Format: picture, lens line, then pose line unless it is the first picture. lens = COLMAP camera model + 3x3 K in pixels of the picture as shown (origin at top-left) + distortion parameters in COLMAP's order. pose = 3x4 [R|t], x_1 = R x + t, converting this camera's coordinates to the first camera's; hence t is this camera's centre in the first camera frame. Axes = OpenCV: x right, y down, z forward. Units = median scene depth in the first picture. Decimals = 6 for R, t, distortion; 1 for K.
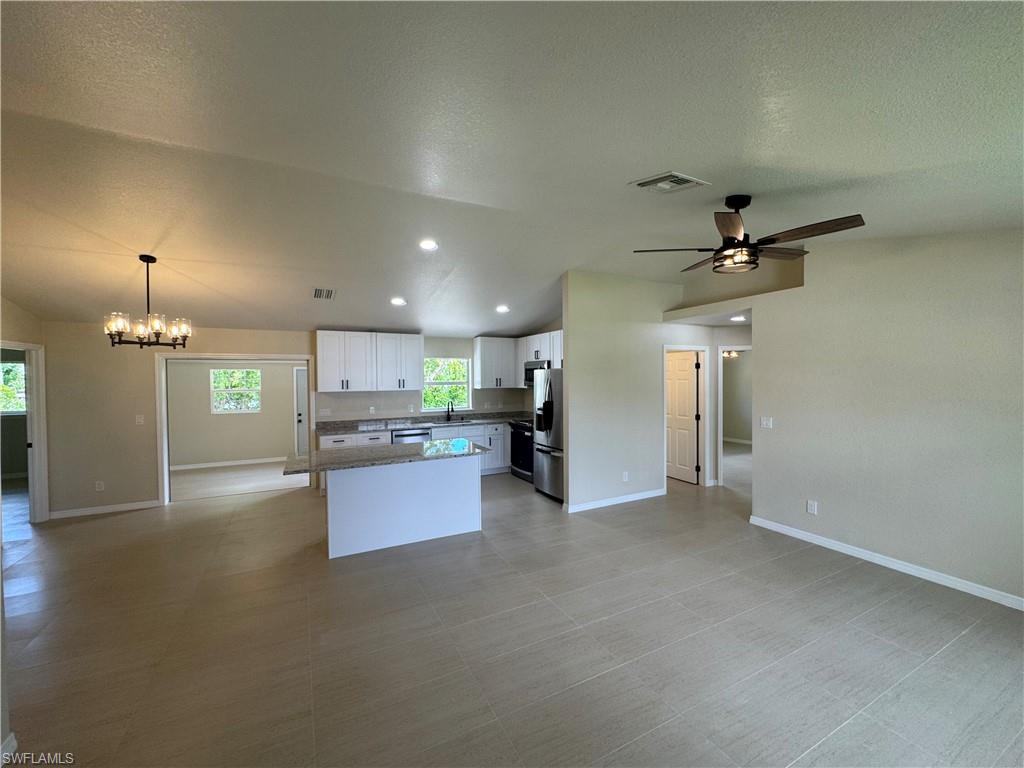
lens RADIAL K [[407.6, 0, 512.0], [0, 407.6, 384.0], [0, 0, 1]] dist [0.000502, 0.000187]
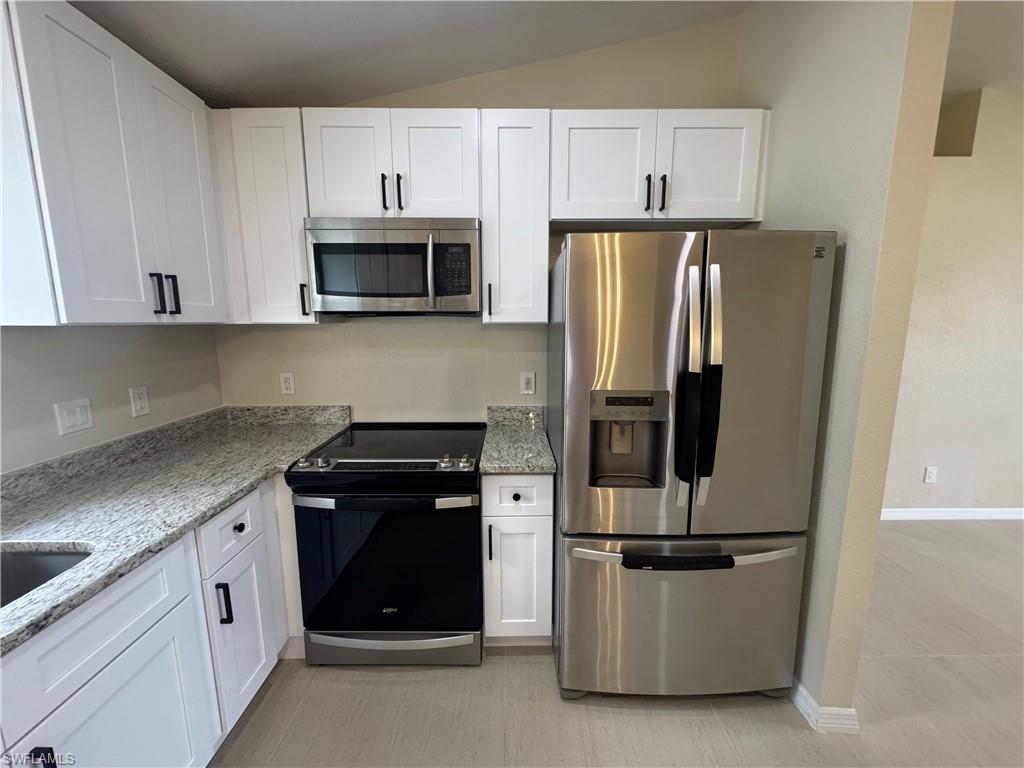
lens RADIAL K [[407.6, 0, 512.0], [0, 407.6, 384.0], [0, 0, 1]] dist [0.000502, 0.000187]
pose [[0.447604, -0.125091, 0.885439, -0.159522], [0.013093, 0.990978, 0.133383, 0.016989], [-0.894136, -0.048110, 0.445204, 0.861115]]
